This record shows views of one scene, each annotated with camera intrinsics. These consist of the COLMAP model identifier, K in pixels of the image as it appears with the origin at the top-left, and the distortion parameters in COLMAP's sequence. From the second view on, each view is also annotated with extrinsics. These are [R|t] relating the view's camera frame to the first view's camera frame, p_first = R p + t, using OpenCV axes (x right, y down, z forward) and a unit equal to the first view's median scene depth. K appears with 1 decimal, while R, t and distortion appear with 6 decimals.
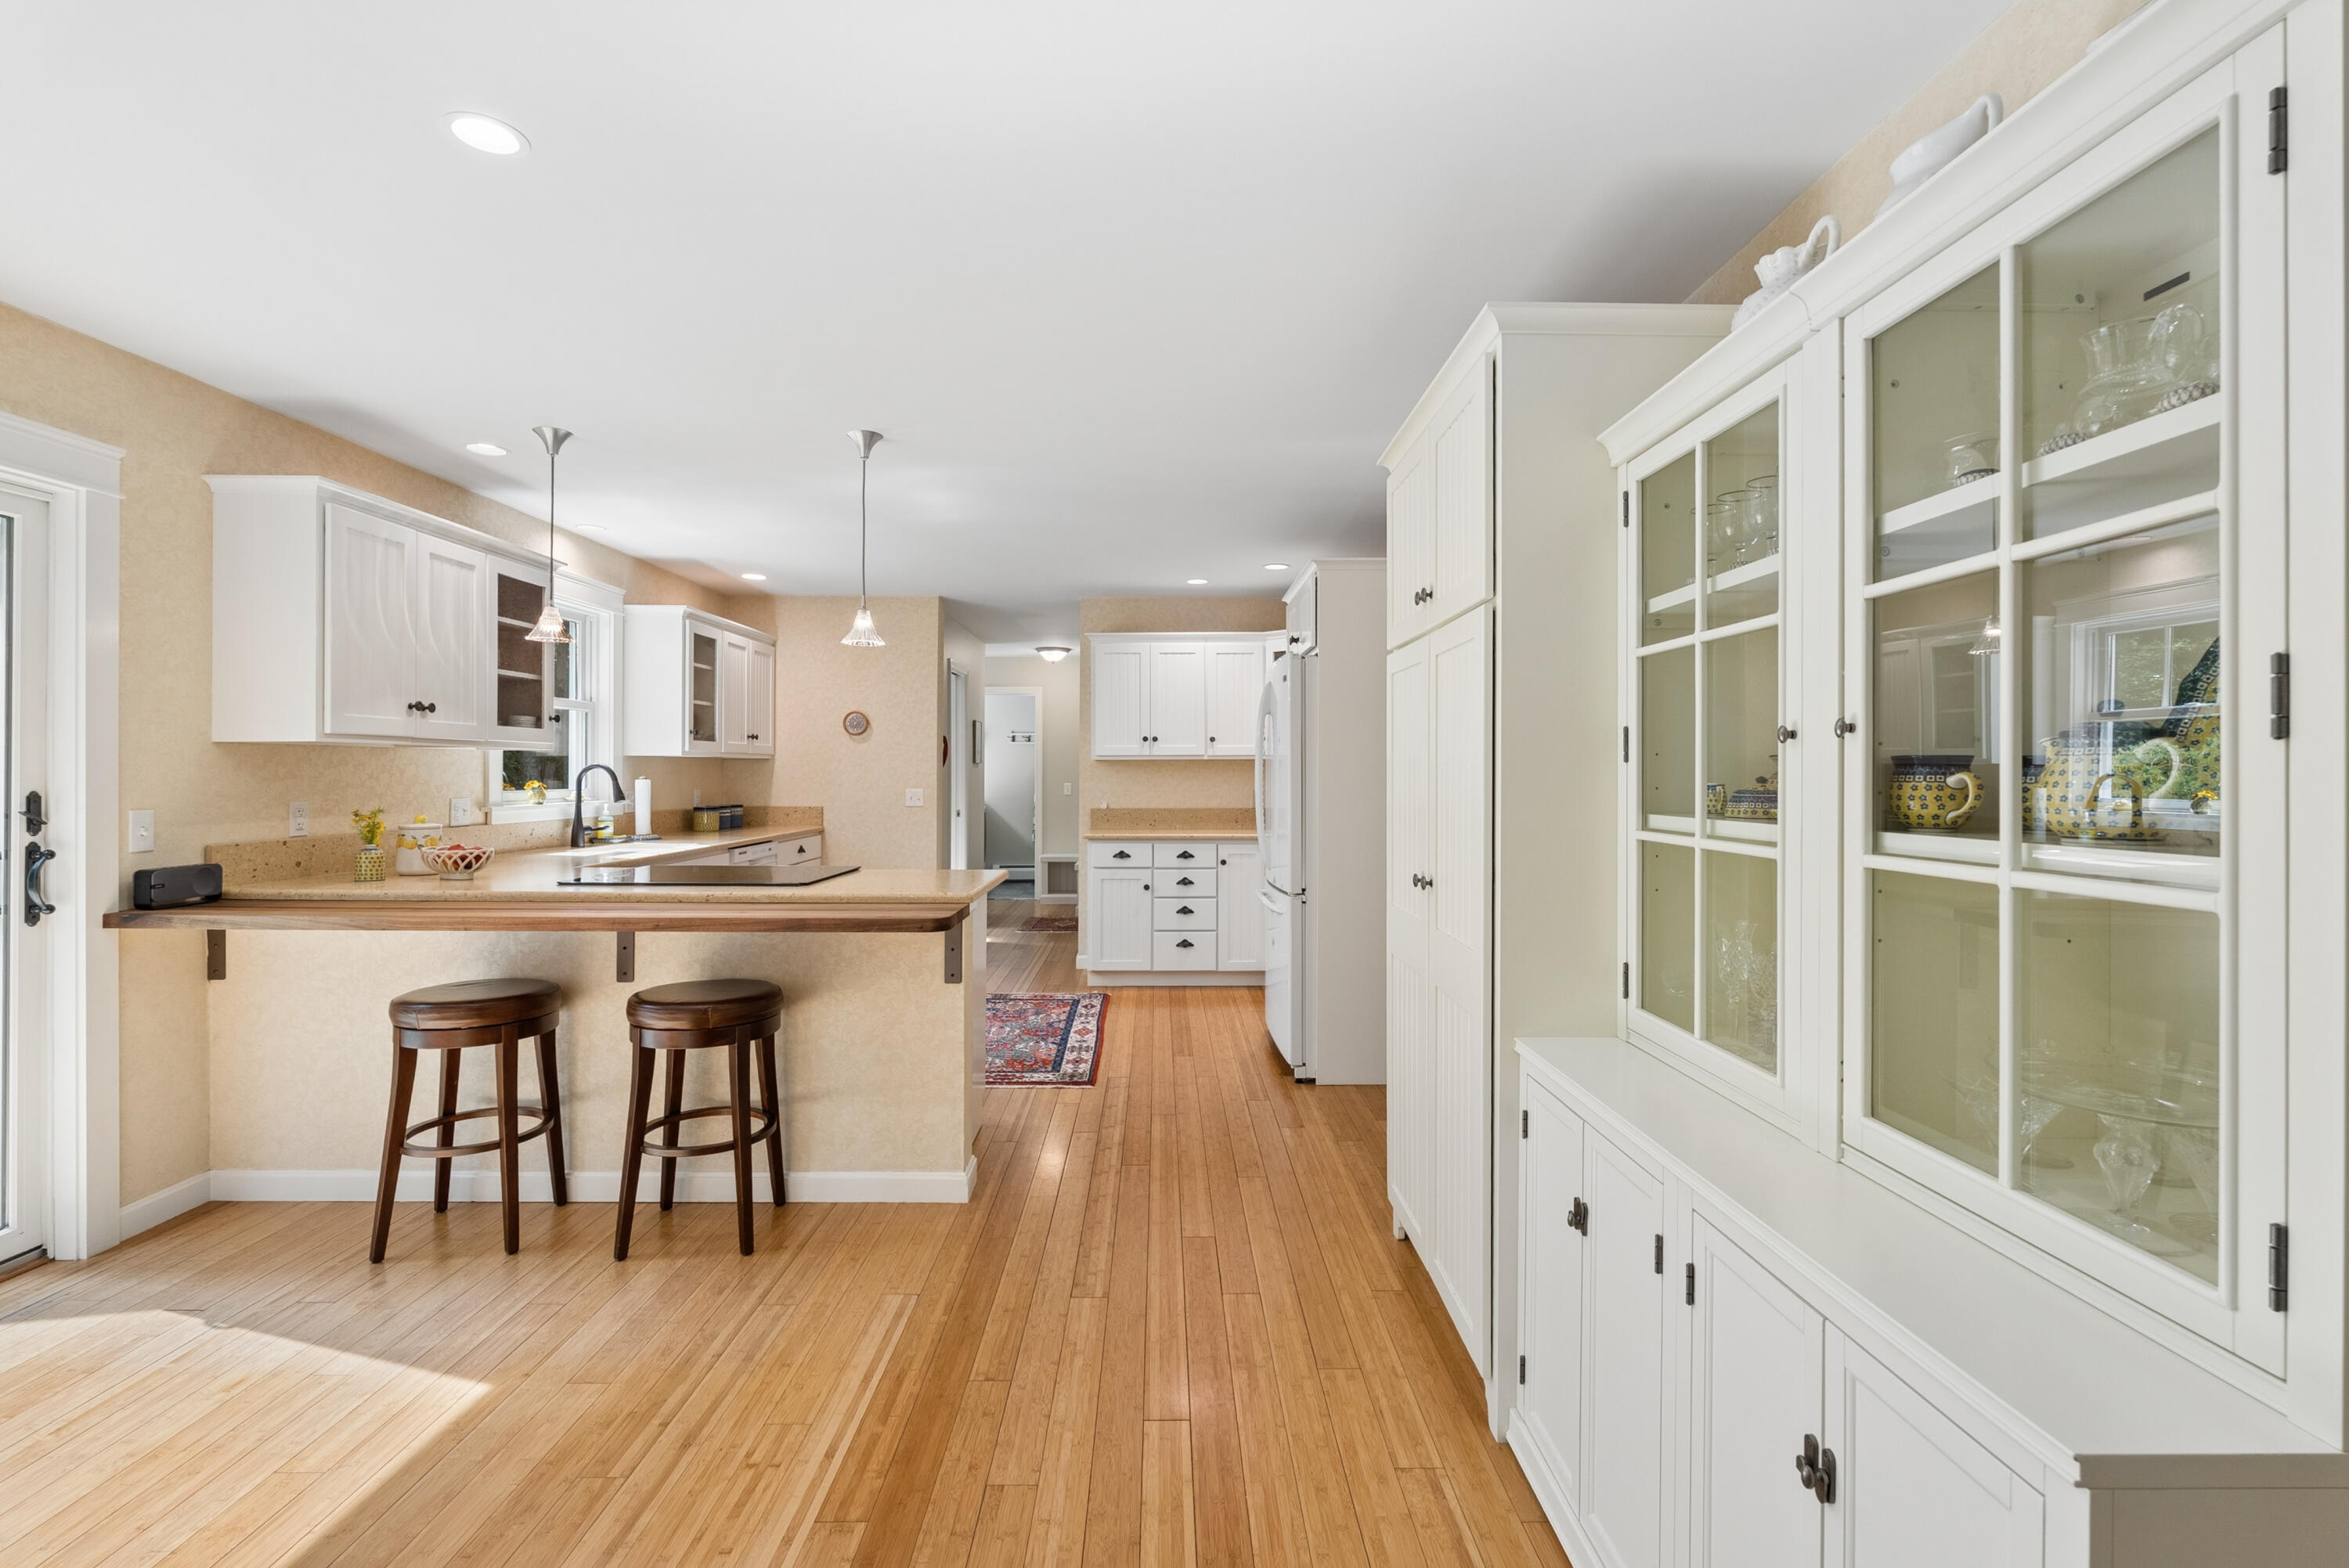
lens RADIAL K [[1026.4, 0, 1177.2], [0, 1026.4, 770.1], [0, 0, 1]] dist [0.001233, -0.000090]
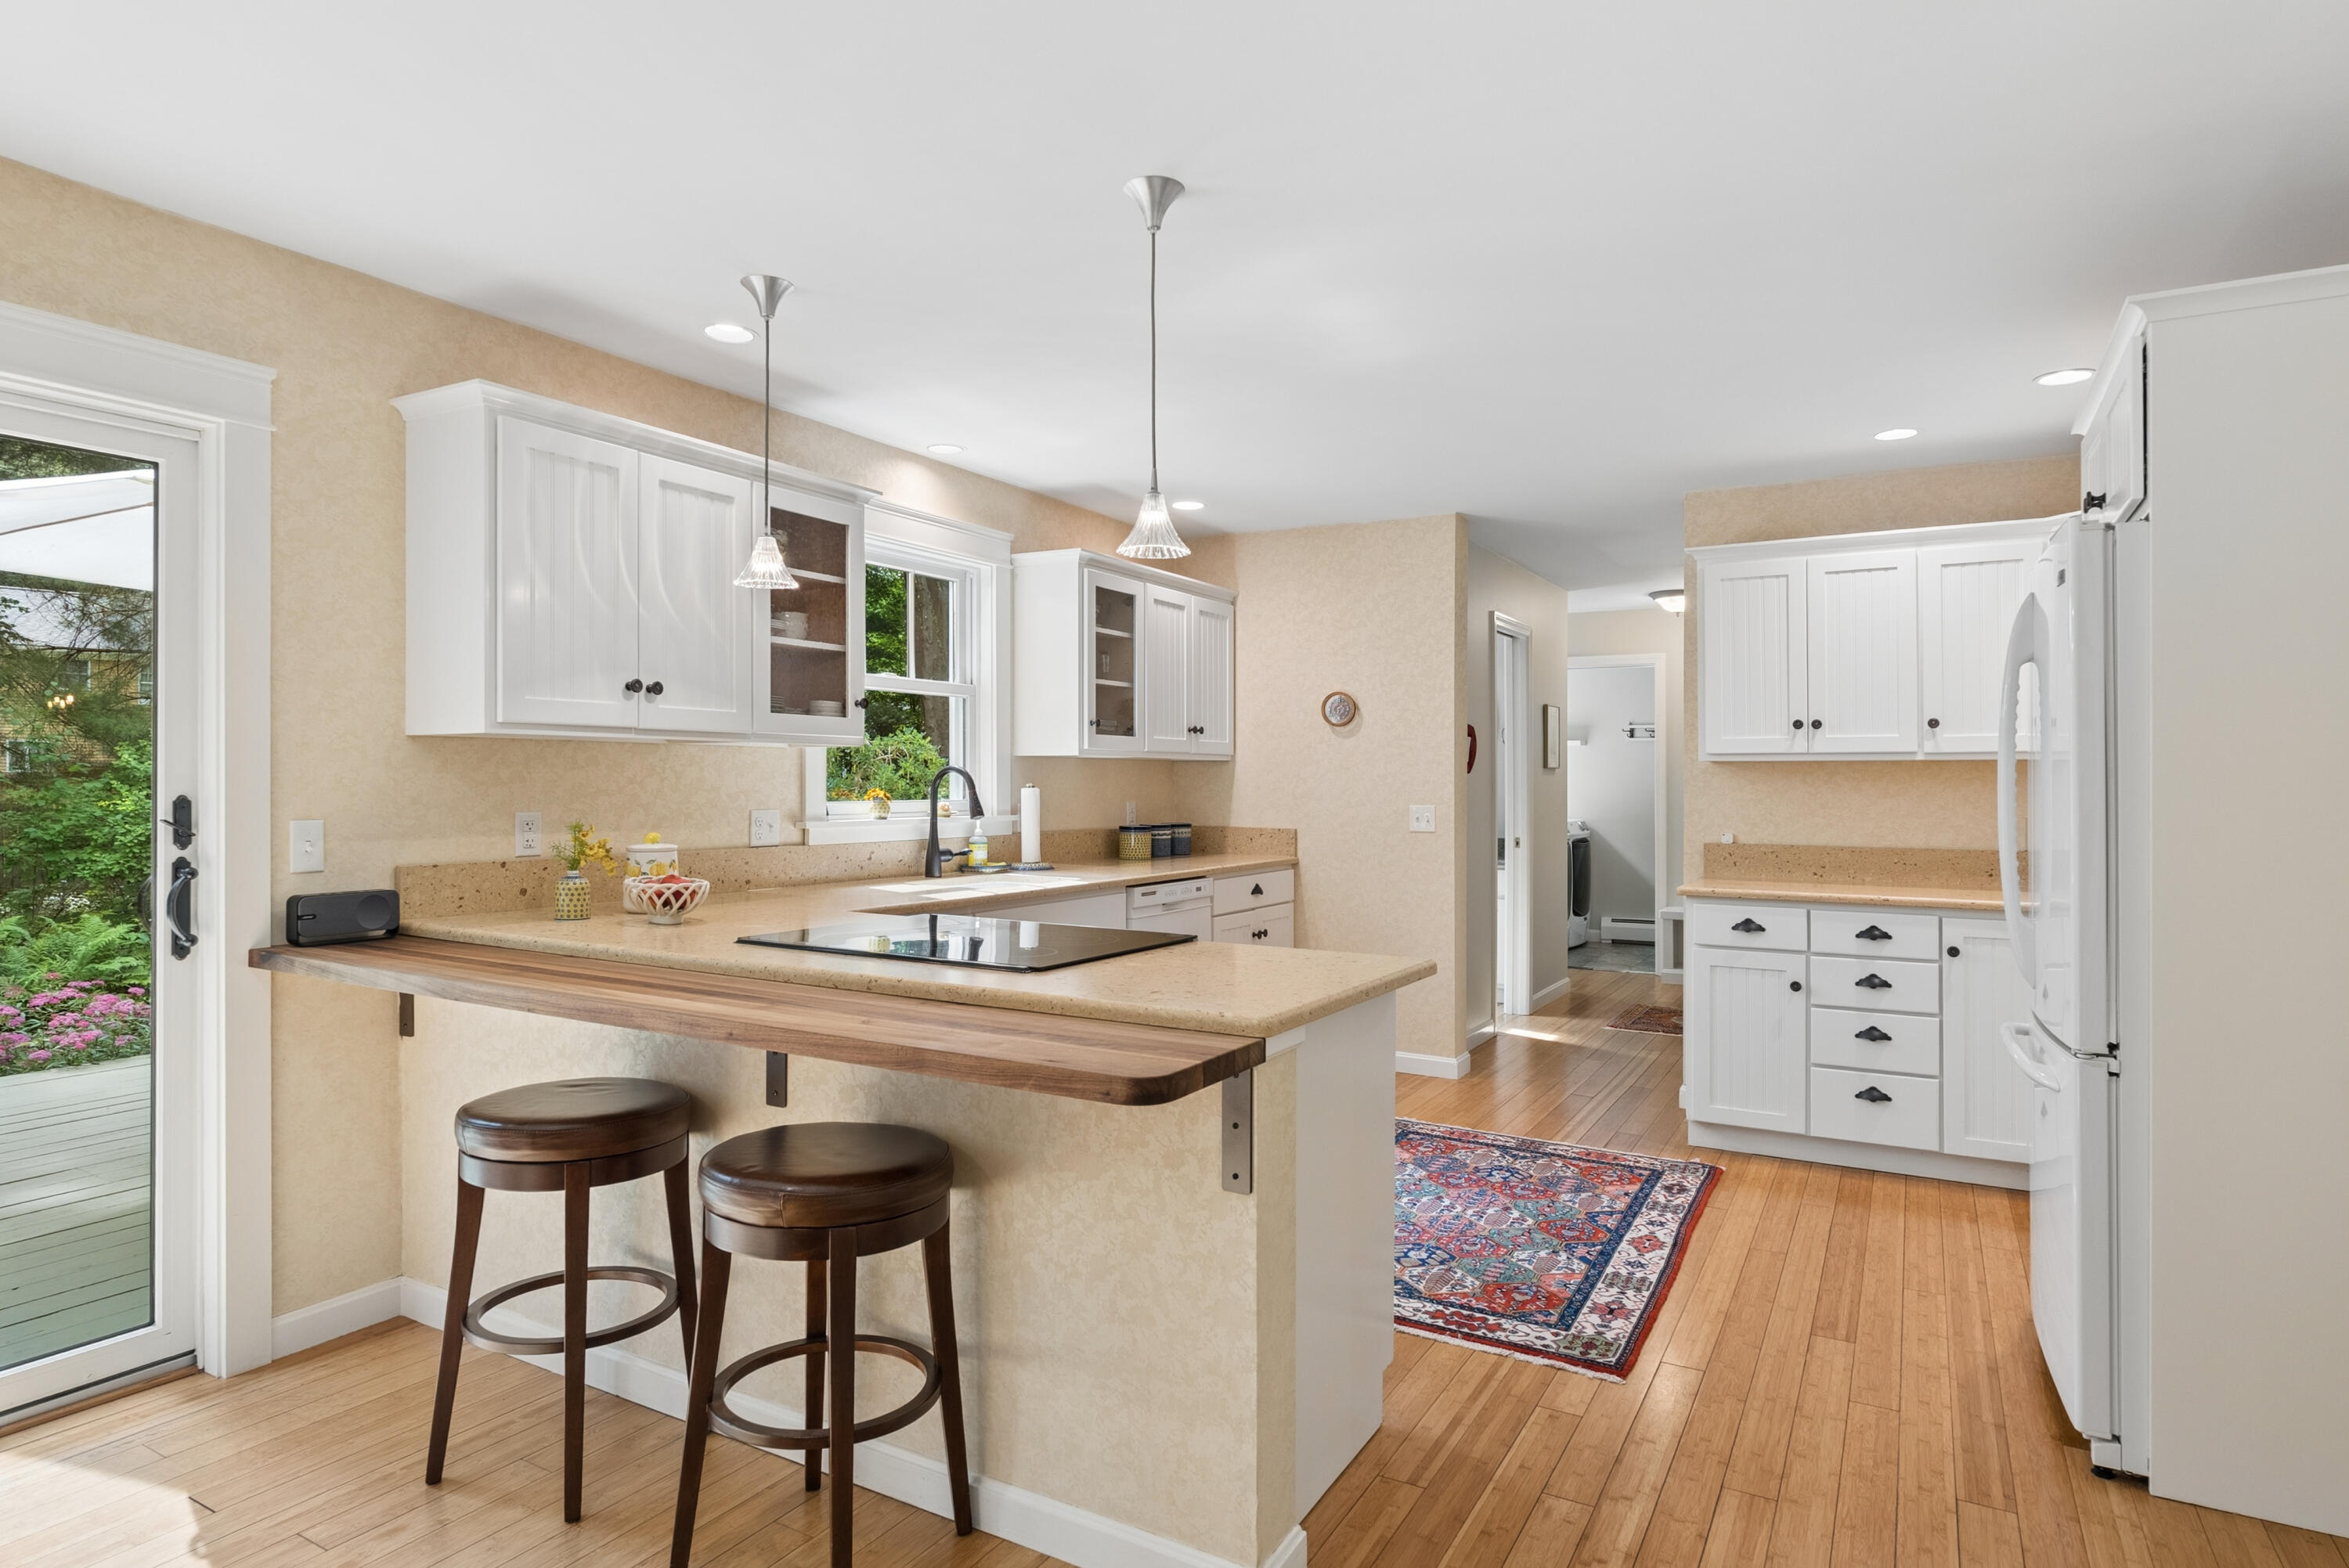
lens RADIAL K [[1298.4, 0, 1186.4], [0, 1298.4, 762.1], [0, 0, 1]] dist [-0.001269, 0.000229]
pose [[0.862506, -0.002109, -0.506042, 0.056734], [-0.004740, 0.999914, -0.012246, 0.001669], [0.506024, 0.012961, 0.862422, 0.283939]]
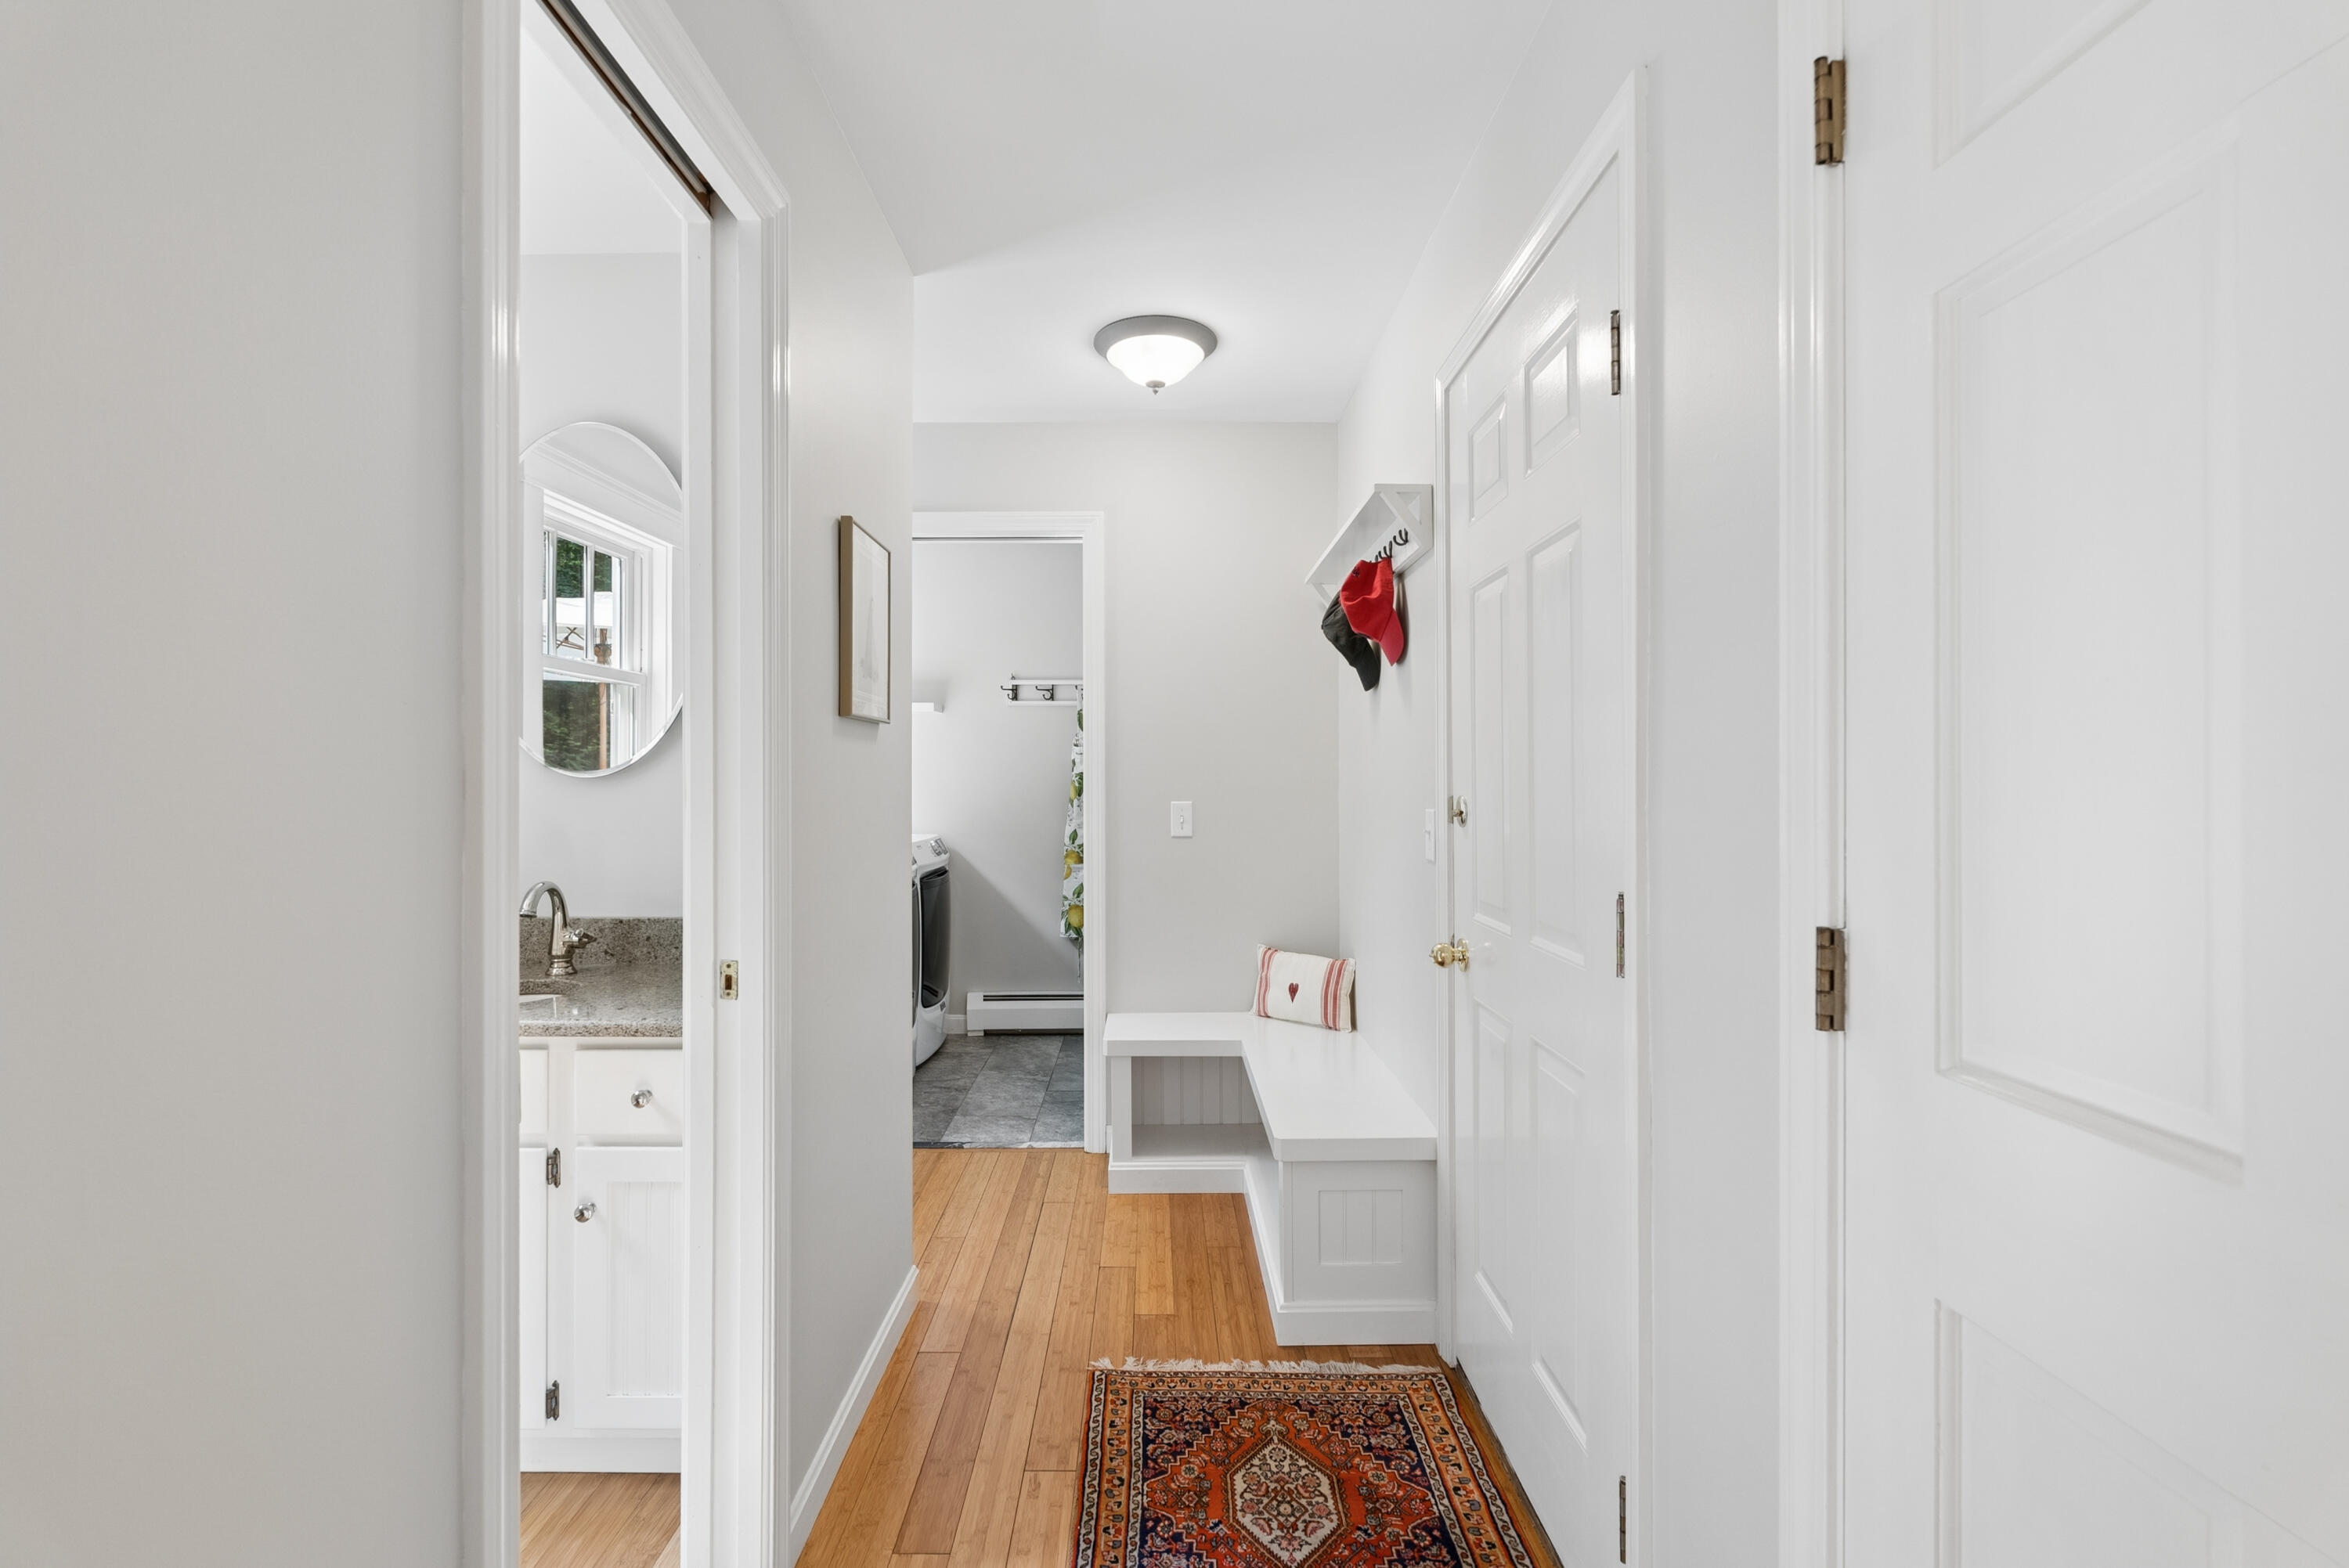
lens RADIAL K [[1046.1, 0, 1173.6], [0, 1046.1, 788.5], [0, 0, 1]] dist [-0.020741, 0.000060]
pose [[0.999995, 0.002999, -0.000471, -0.248122], [-0.002995, 0.999965, 0.007817, 0.013274], [0.000495, -0.007815, 0.999969, 1.506489]]
